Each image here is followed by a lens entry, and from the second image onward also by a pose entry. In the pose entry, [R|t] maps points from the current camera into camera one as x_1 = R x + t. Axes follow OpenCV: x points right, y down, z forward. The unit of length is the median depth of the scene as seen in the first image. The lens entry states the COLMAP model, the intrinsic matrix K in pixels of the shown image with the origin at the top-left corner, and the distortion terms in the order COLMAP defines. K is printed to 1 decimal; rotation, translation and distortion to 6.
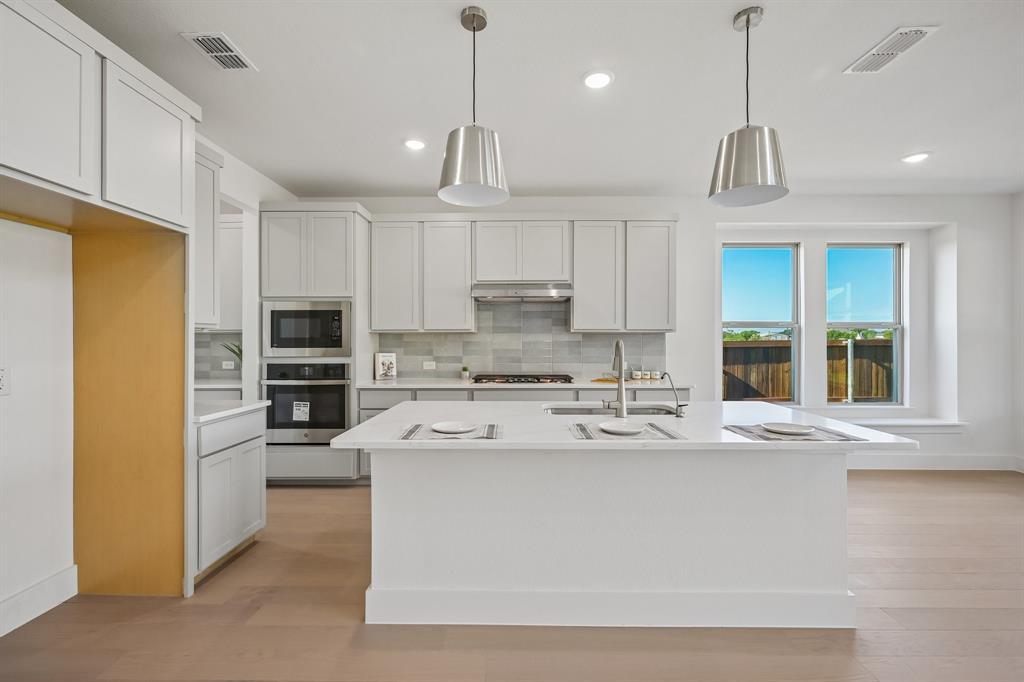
lens RADIAL K [[451.6, 0, 512.7], [0, 451.6, 339.5], [0, 0, 1]] dist [0.000041, -0.000743]
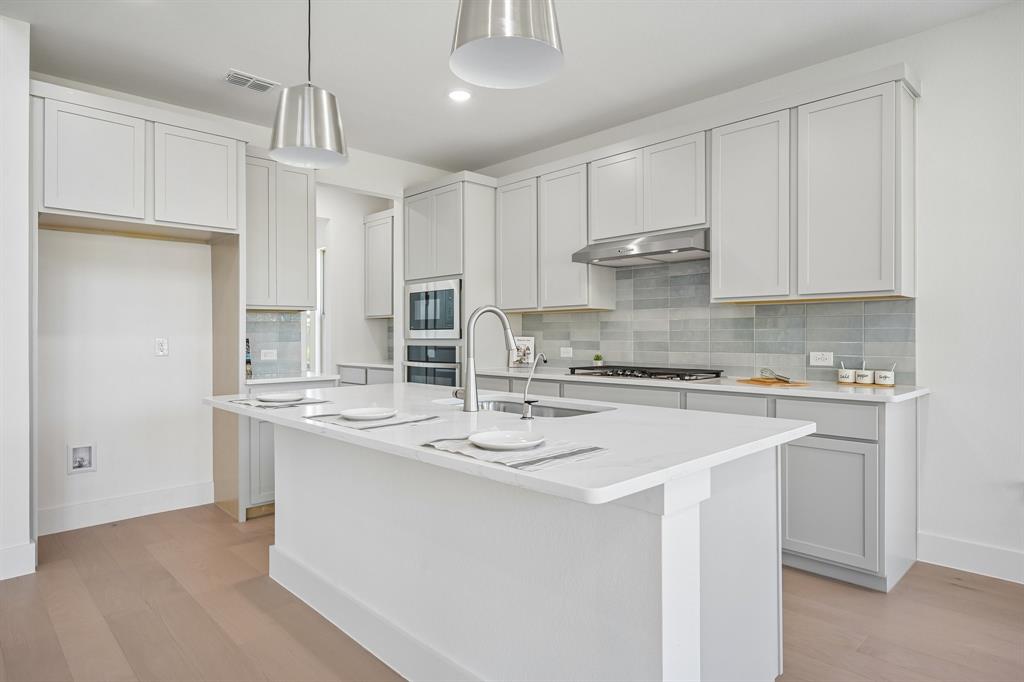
lens RADIAL K [[579.7, 0, 512.7], [0, 579.7, 342.2], [0, 0, 1]] dist [-0.001452, -0.000291]
pose [[0.702494, 0.006226, -0.711662, 0.489323], [0.004696, 0.999899, 0.013384, 0.025357], [0.711674, -0.012744, 0.702394, 0.209270]]
